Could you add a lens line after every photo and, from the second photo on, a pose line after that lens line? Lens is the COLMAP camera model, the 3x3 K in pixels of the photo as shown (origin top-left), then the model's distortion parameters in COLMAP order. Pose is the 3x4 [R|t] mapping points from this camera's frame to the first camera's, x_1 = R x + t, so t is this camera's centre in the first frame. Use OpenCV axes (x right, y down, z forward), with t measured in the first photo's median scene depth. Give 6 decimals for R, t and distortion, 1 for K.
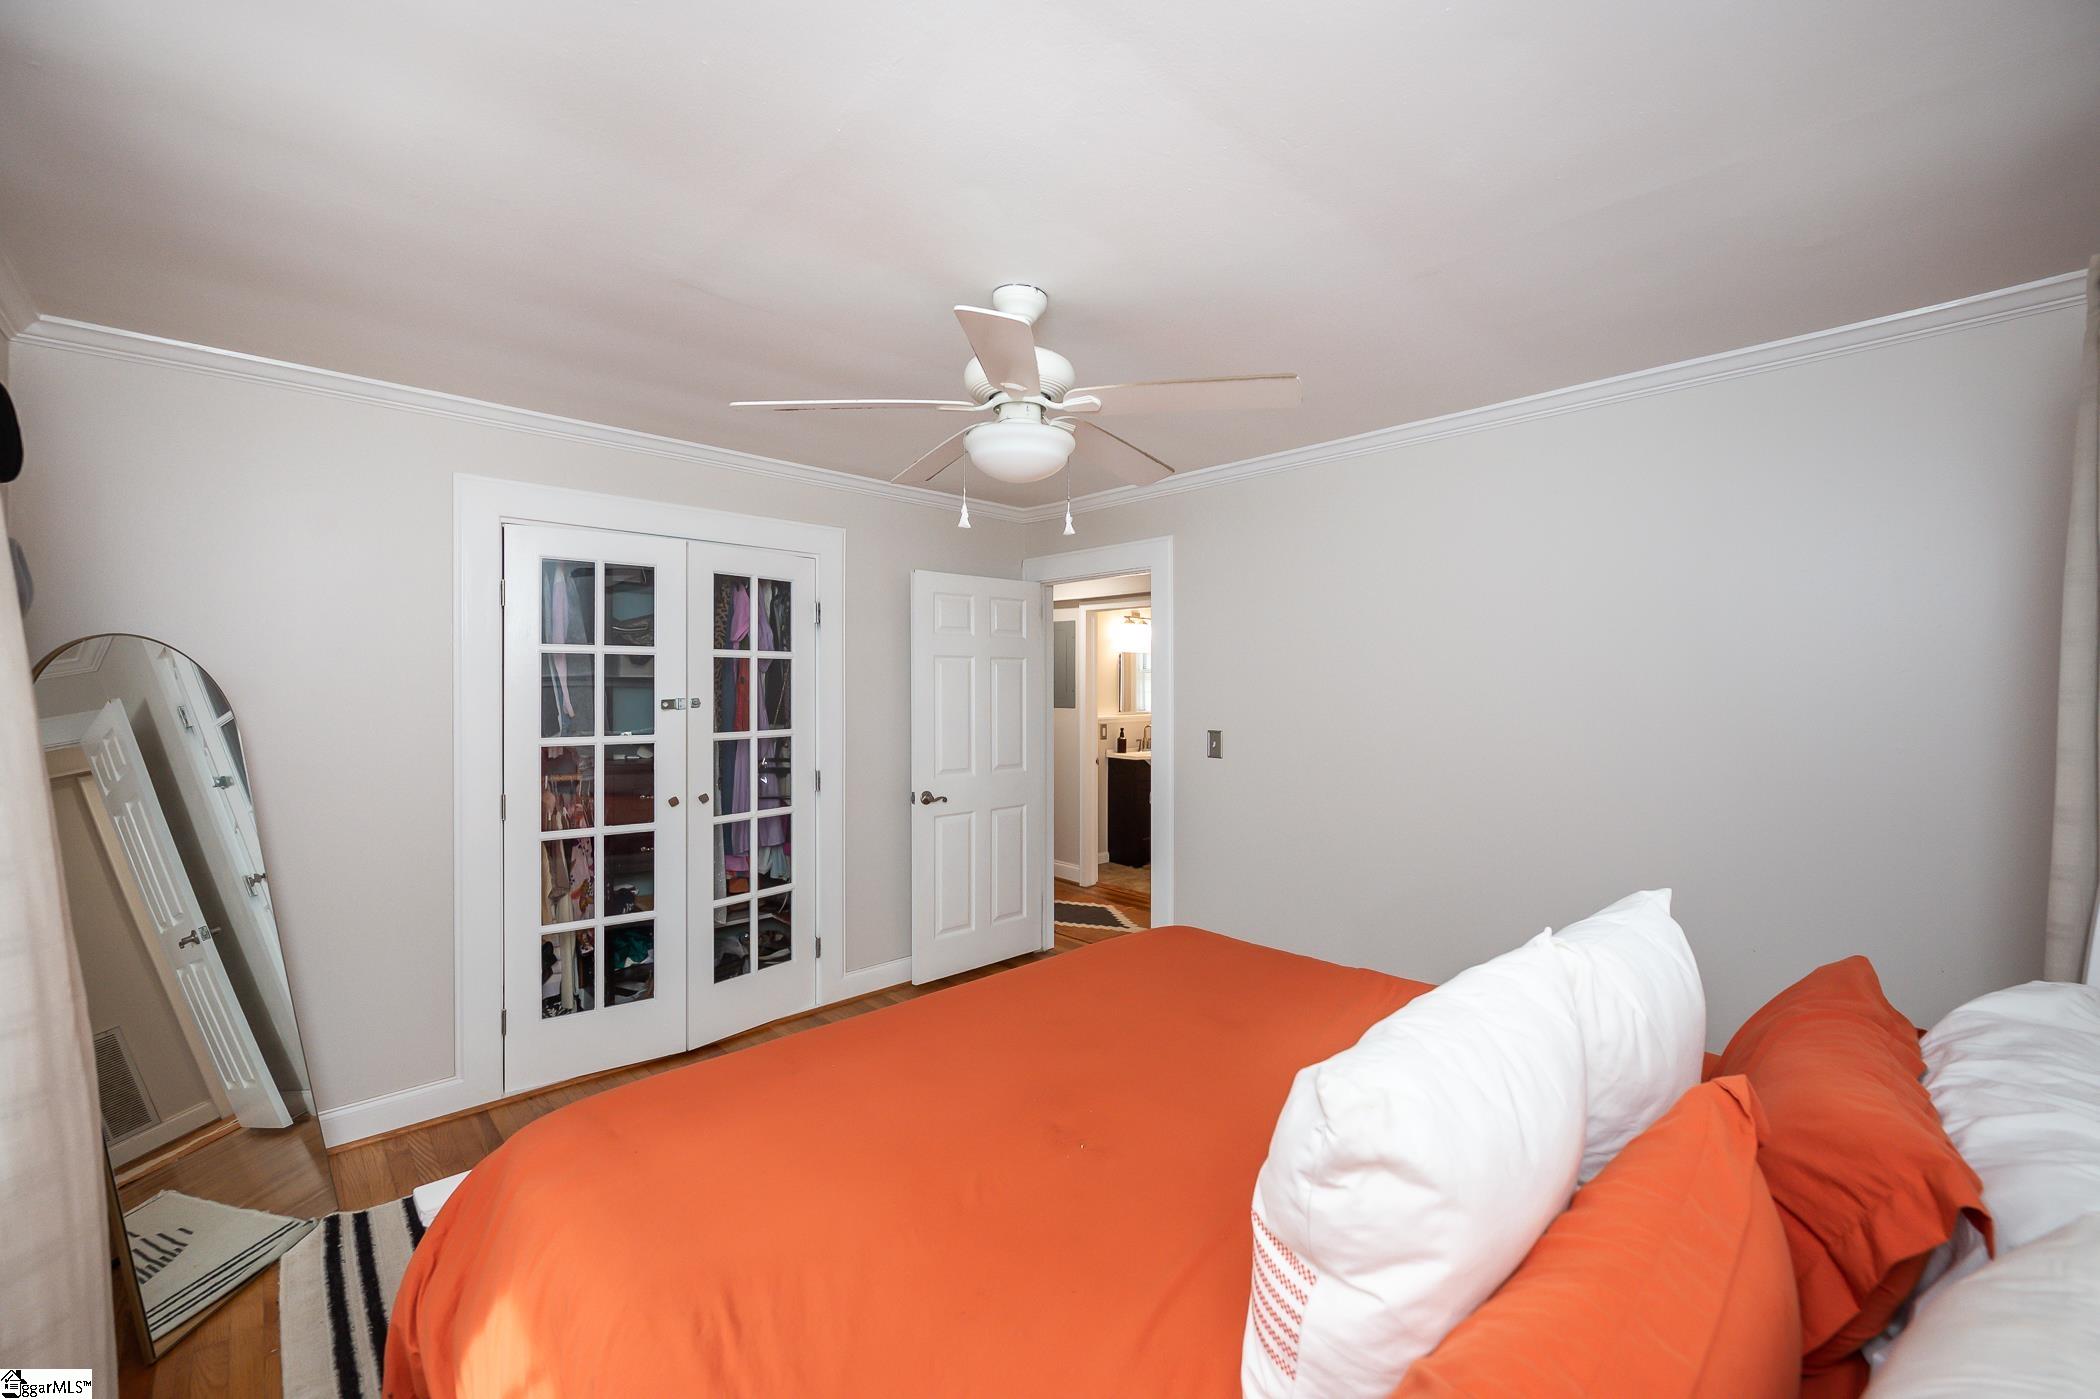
lens RADIAL K [[861.0, 0, 1058.7], [0, 861.0, 685.2], [0, 0, 1]] dist [-0.000095, -0.000032]
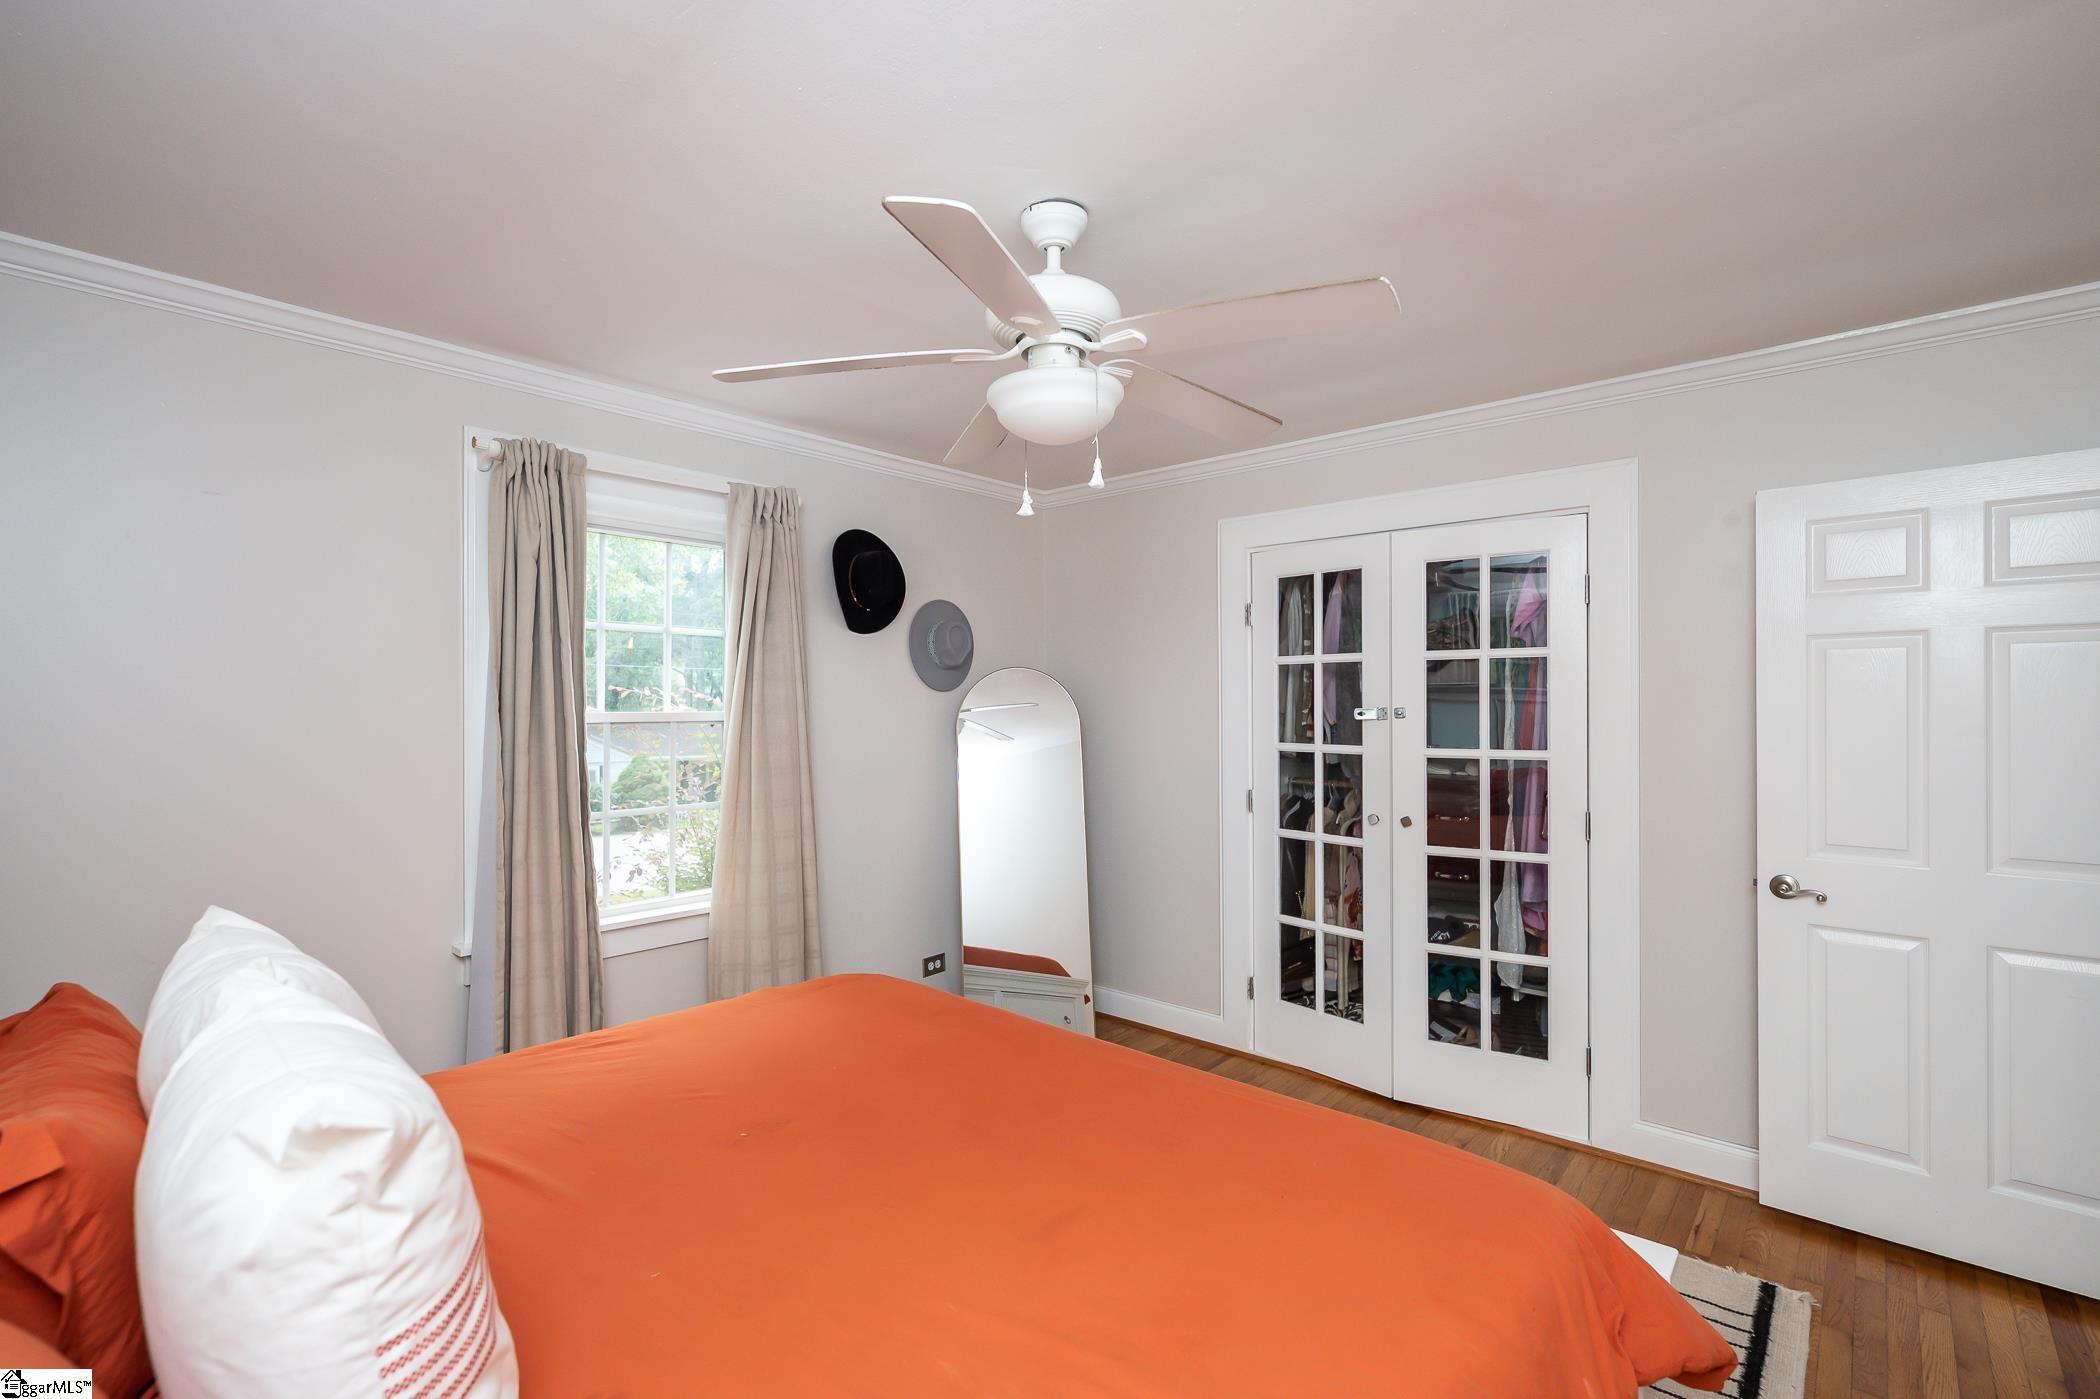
lens RADIAL K [[938.8, 0, 1046.3], [0, 938.8, 706.0], [0, 0, 1]] dist [0.002734, 0.000082]
pose [[0.083836, 0.006709, -0.996457, 0.513042], [0.002438, 0.999973, 0.006938, 0.005742], [0.996477, -0.003011, 0.083818, 0.554016]]
